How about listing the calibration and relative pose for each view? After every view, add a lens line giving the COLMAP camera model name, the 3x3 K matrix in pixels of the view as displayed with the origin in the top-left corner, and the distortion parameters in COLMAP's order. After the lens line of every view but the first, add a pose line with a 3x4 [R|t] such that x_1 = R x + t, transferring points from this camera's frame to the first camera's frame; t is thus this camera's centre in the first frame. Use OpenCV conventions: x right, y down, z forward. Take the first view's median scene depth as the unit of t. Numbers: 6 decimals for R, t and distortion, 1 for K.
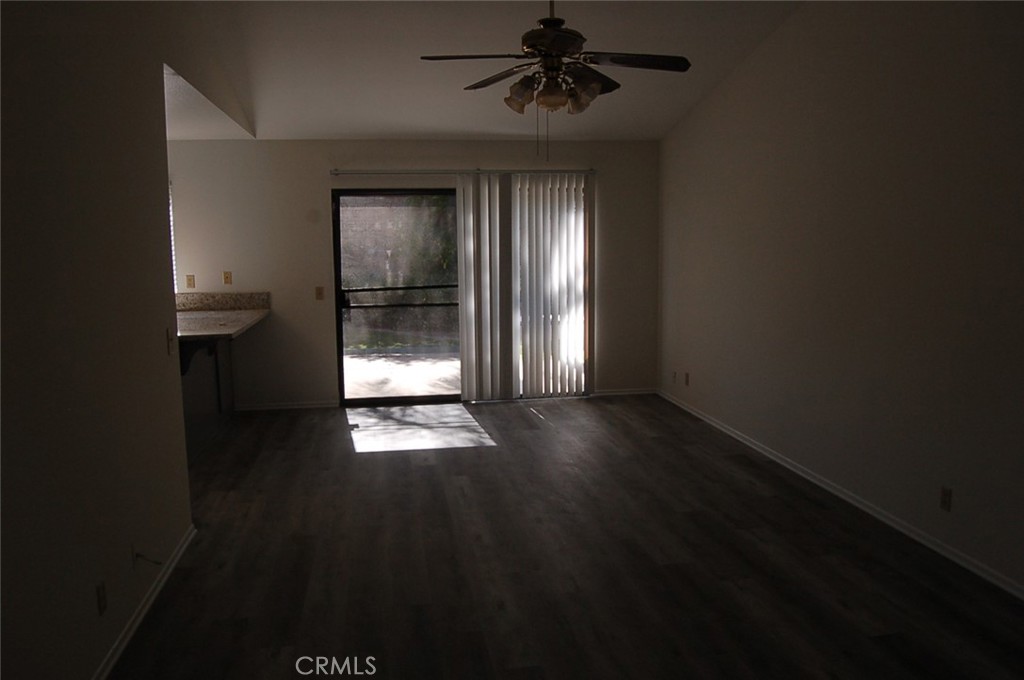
lens RADIAL K [[805.6, 0, 506.9], [0, 805.6, 356.6], [0, 0, 1]] dist [-0.094748, 0.041811]
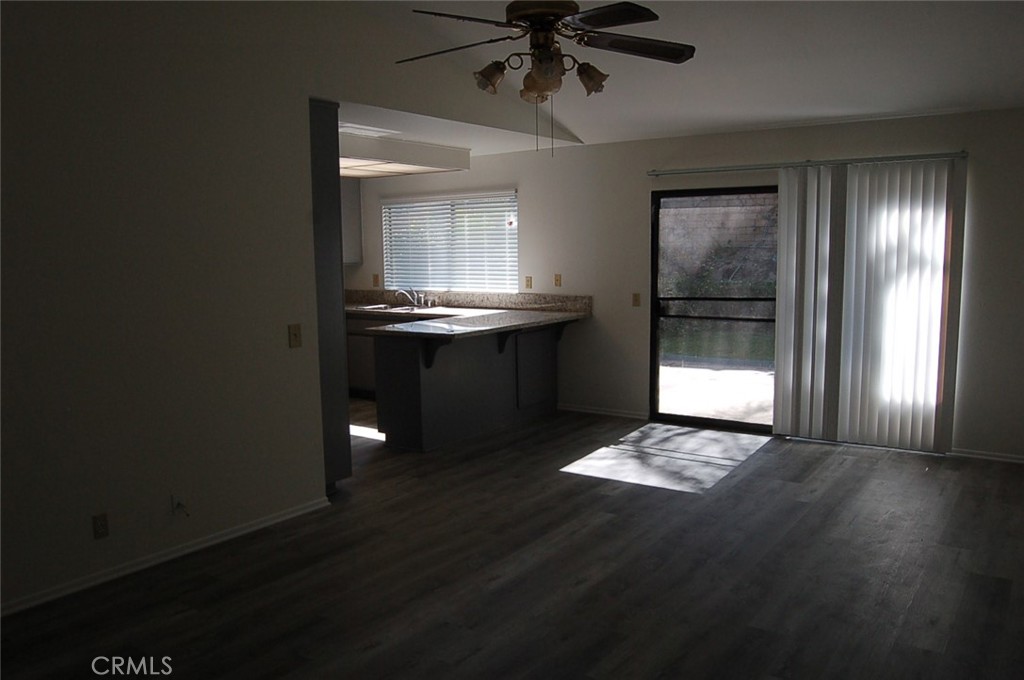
lens RADIAL K [[805.6, 0, 506.9], [0, 805.6, 356.6], [0, 0, 1]] dist [-0.094748, 0.041811]
pose [[0.713267, 0.095281, -0.694385, 0.333885], [-0.092888, 0.994828, 0.041092, -0.036334], [0.694710, 0.035191, 0.718429, 0.200436]]
